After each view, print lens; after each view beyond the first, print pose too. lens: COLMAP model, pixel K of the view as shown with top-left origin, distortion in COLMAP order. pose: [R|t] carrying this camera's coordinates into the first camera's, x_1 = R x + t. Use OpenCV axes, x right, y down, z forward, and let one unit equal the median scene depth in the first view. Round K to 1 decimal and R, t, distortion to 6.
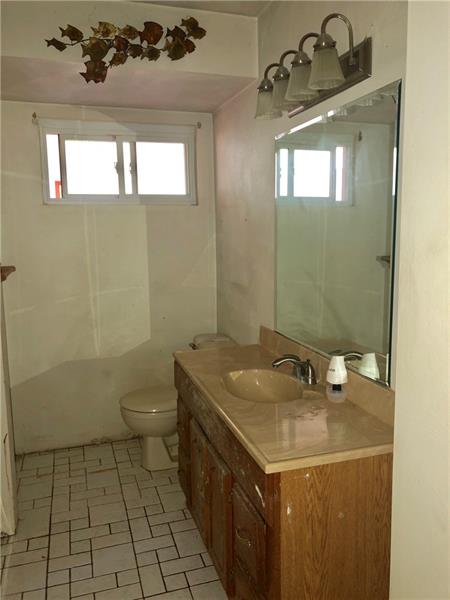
lens RADIAL K [[492.7, 0, 227.4], [0, 492.7, 296.1], [0, 0, 1]] dist [0.014781, 0.003888]
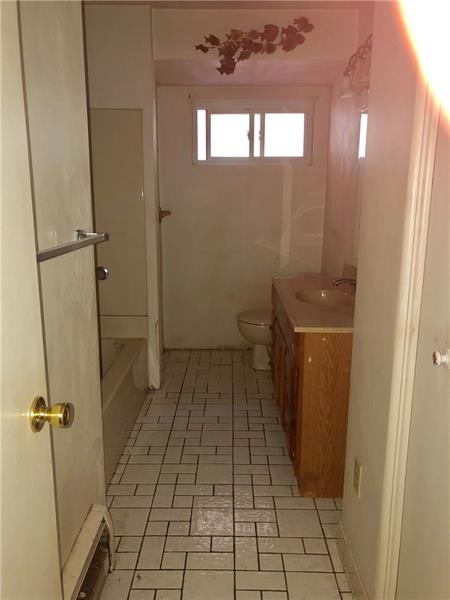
lens RADIAL K [[492.7, 0, 225.7], [0, 492.7, 302.7], [0, 0, 1]] dist [0.014781, 0.003888]
pose [[0.948367, 0.088778, -0.304497, 0.194516], [-0.062918, 0.993607, 0.093731, 0.070381], [0.310872, -0.069733, 0.947890, -0.336019]]
